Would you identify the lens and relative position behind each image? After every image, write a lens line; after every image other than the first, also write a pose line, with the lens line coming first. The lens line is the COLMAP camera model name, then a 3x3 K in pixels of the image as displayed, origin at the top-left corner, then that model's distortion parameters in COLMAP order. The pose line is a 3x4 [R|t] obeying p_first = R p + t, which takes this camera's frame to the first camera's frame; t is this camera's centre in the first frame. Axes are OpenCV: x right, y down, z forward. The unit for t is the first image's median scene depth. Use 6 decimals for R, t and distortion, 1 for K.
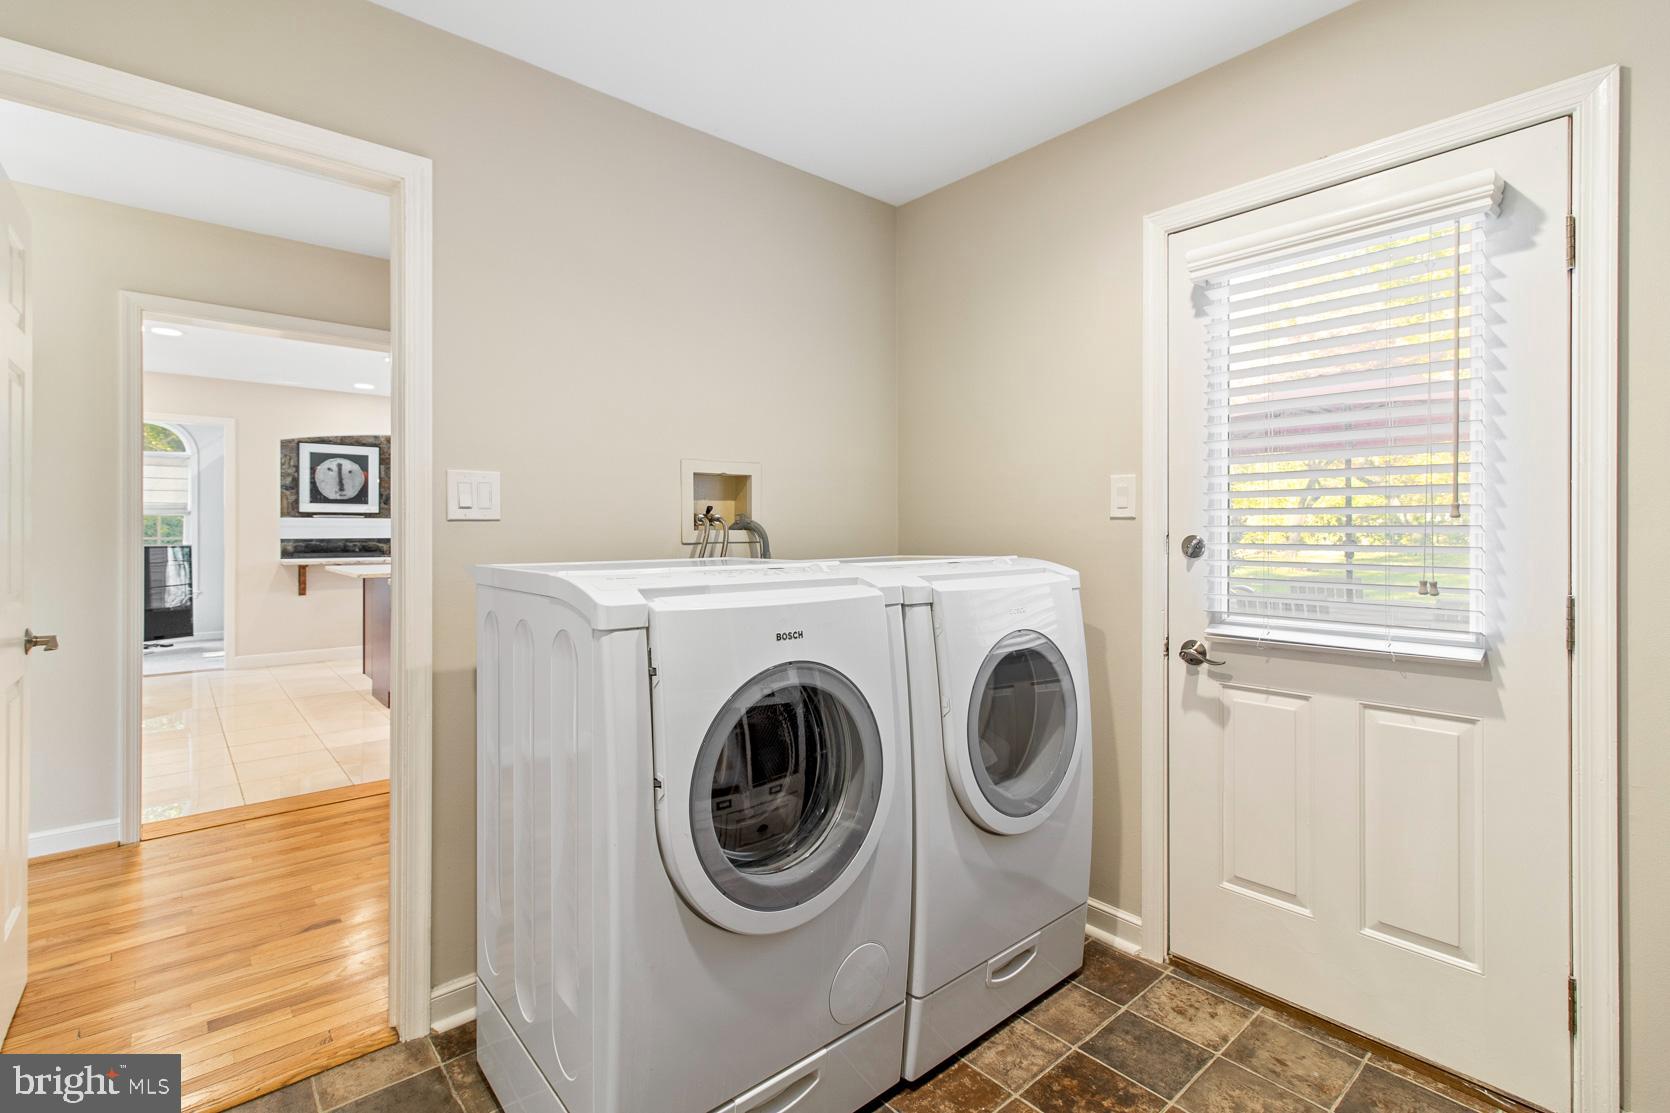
lens RADIAL K [[769.6, 0, 832.8], [0, 769.6, 544.6], [0, 0, 1]] dist [0.004817, 0.000384]
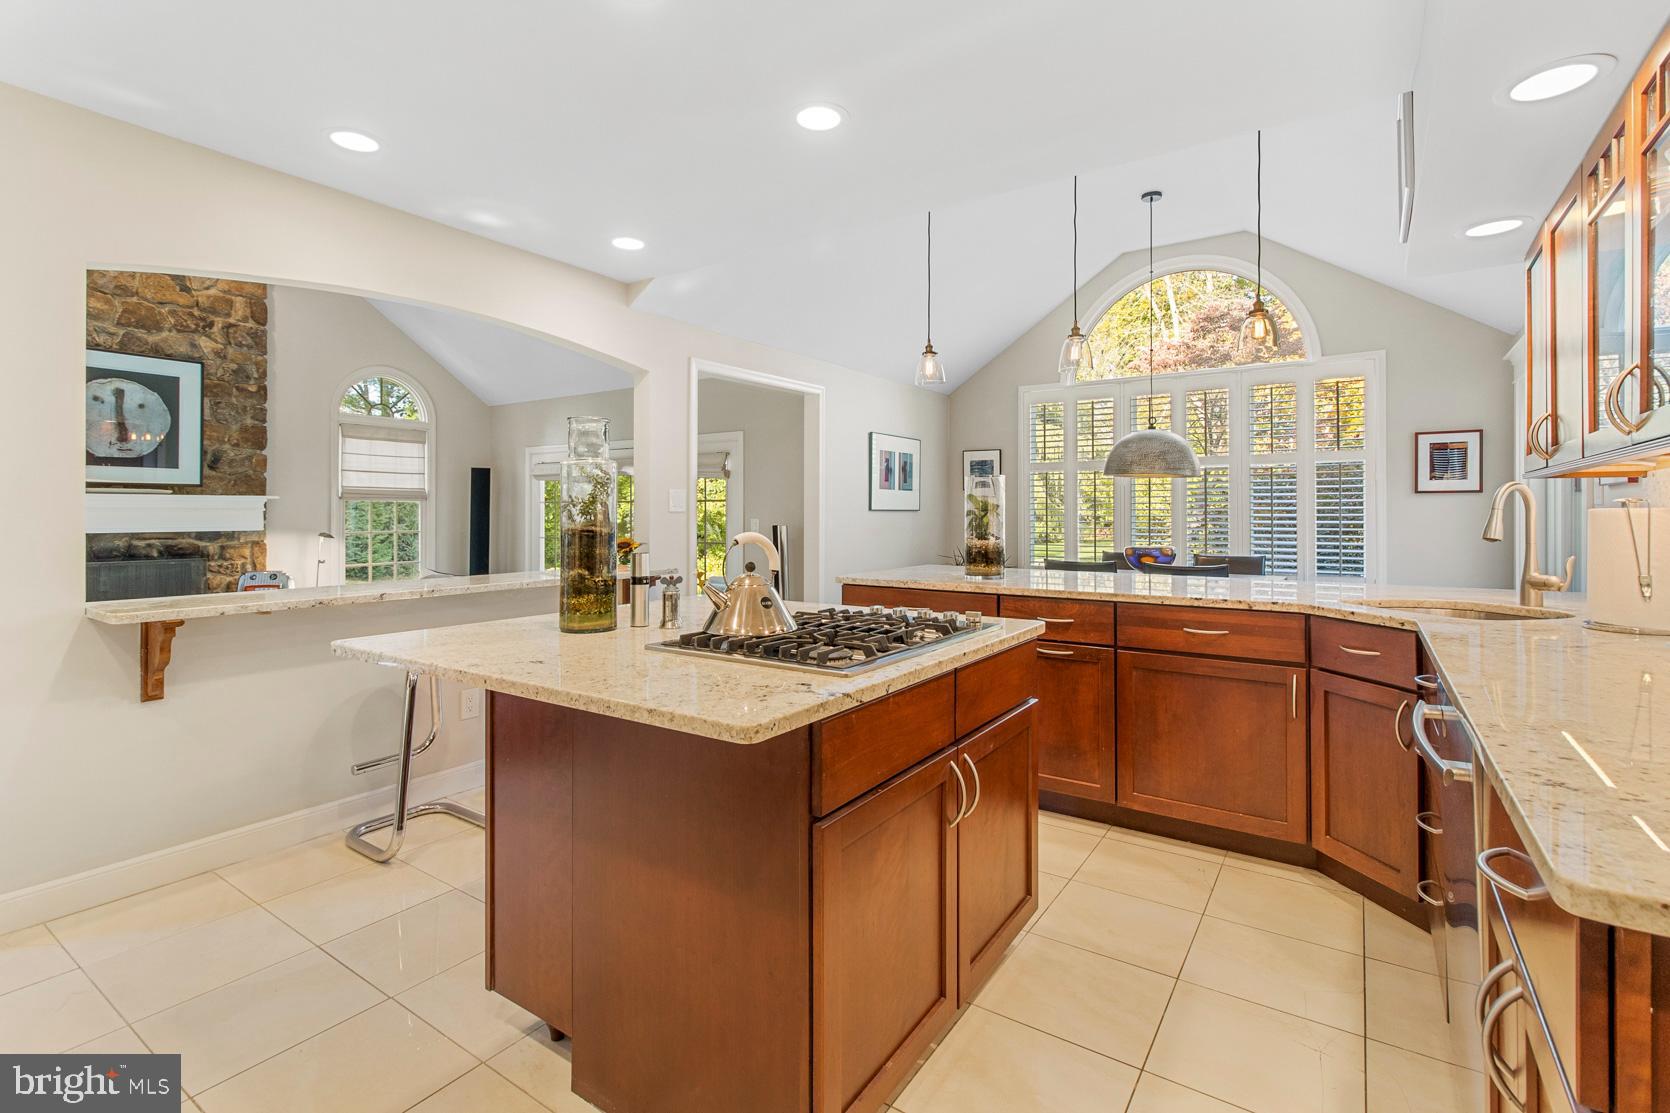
lens RADIAL K [[769.6, 0, 835.7], [0, 769.6, 525.7], [0, 0, 1]] dist [0.004817, 0.000384]
pose [[0.961919, 0.005881, 0.273273, -0.314649], [-0.006737, 0.999975, 0.002196, -0.017121], [-0.273253, -0.003954, 0.961934, 0.362480]]
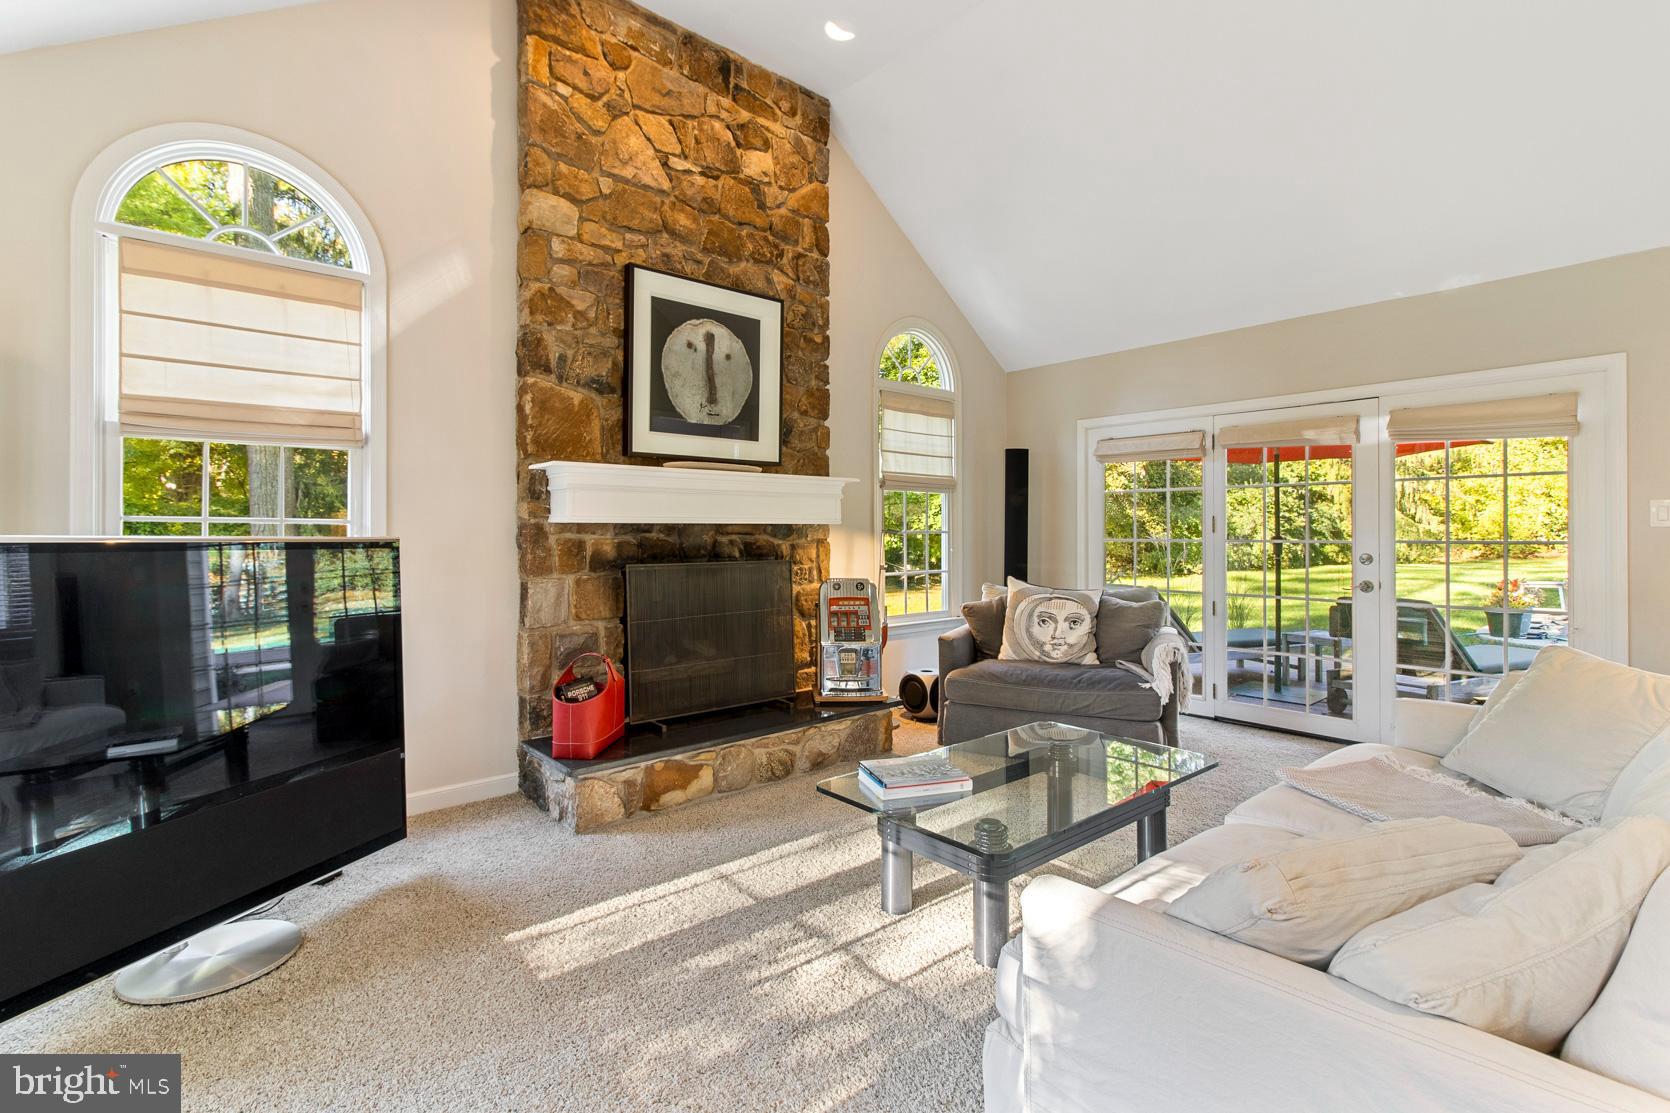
lens RADIAL K [[769.6, 0, 847.2], [0, 769.6, 544.5], [0, 0, 1]] dist [0.004817, 0.000384]
pose [[0.999902, 0.012538, -0.006211, -0.565261], [-0.012474, 0.999870, 0.010228, -0.002560], [0.006338, -0.010150, 0.999928, 0.606109]]
